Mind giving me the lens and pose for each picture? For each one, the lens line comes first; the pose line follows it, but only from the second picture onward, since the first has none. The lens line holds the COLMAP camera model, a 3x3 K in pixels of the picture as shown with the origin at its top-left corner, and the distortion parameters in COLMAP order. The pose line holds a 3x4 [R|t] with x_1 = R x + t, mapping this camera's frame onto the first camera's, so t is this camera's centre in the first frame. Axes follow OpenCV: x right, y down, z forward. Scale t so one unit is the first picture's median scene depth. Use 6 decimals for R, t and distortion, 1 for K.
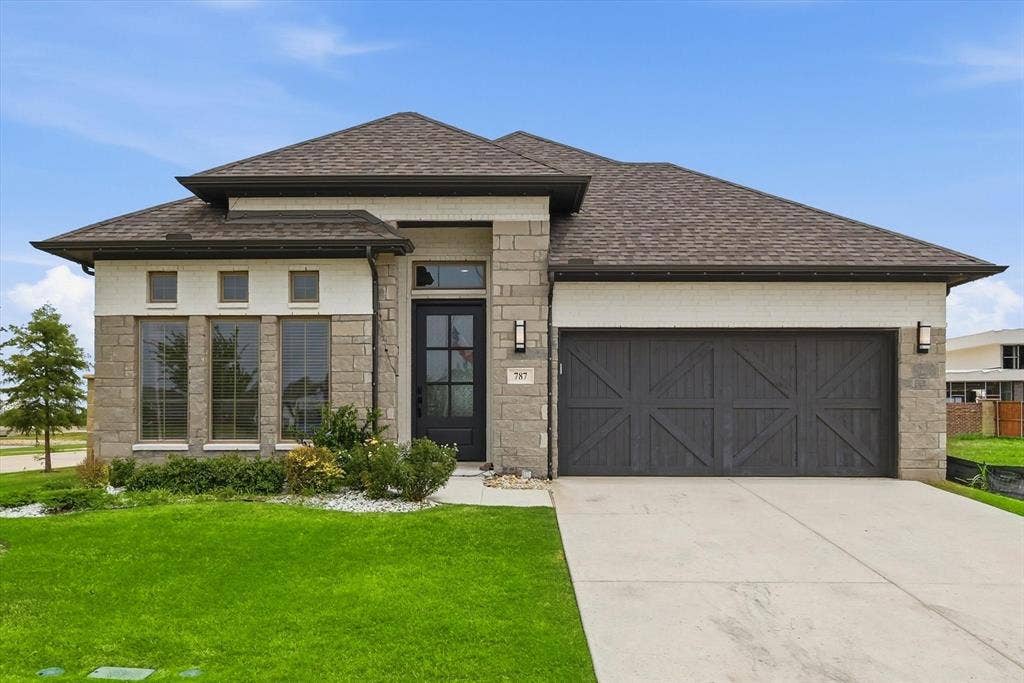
lens RADIAL K [[873.5, 0, 501.8], [0, 873.5, 415.9], [0, 0, 1]] dist [0.001691, -0.003276]
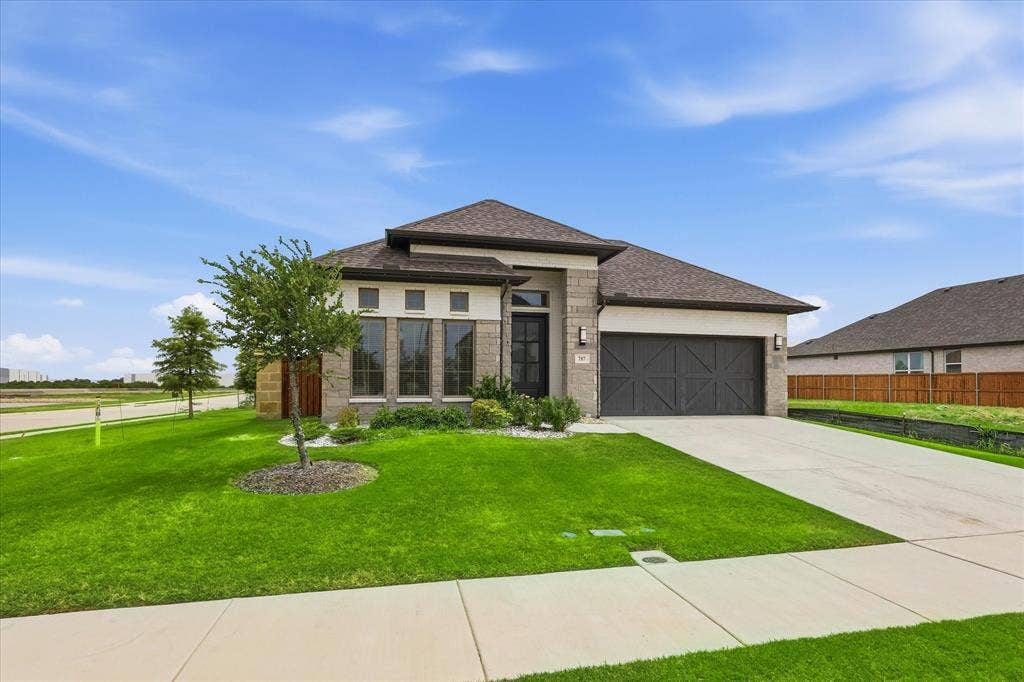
lens RADIAL K [[525.0, 0, 514.7], [0, 525.0, 376.4], [0, 0, 1]] dist [-0.001653, 0.000002]
pose [[0.967648, 0.007129, 0.252204, -0.369762], [-0.004292, 0.999921, -0.011798, 0.002155], [-0.252268, 0.010334, 0.967602, 0.026976]]
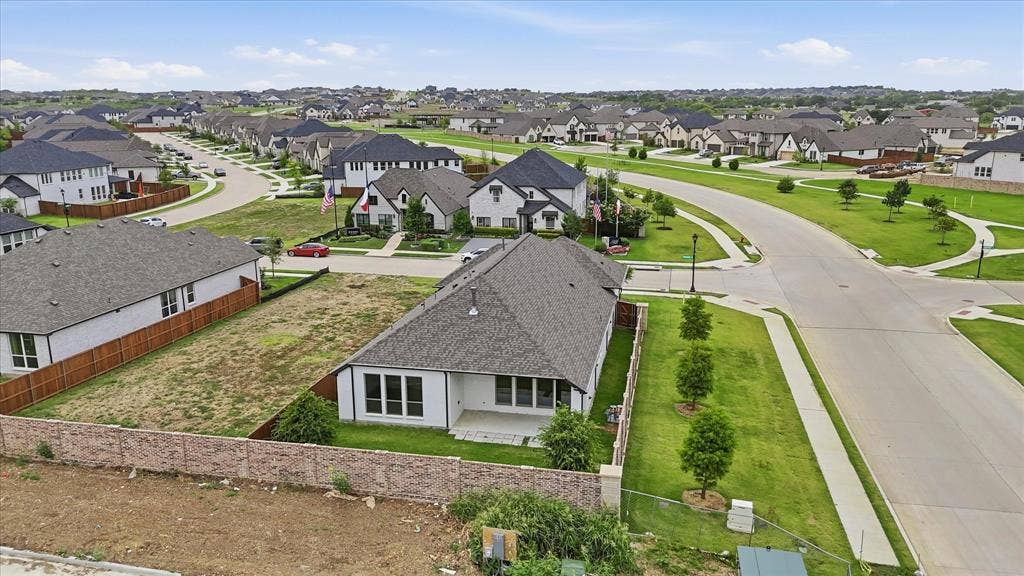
lens RADIAL K [[753.8, 0, 513.8], [0, 753.8, 289.4], [0, 0, 1]] dist [0.087017, -0.107354]
pose [[-0.980887, -0.041603, 0.190077, -0.707340], [0.003683, 0.972730, 0.231912, -1.138975], [-0.194542, 0.228179, -0.953985, 5.577798]]
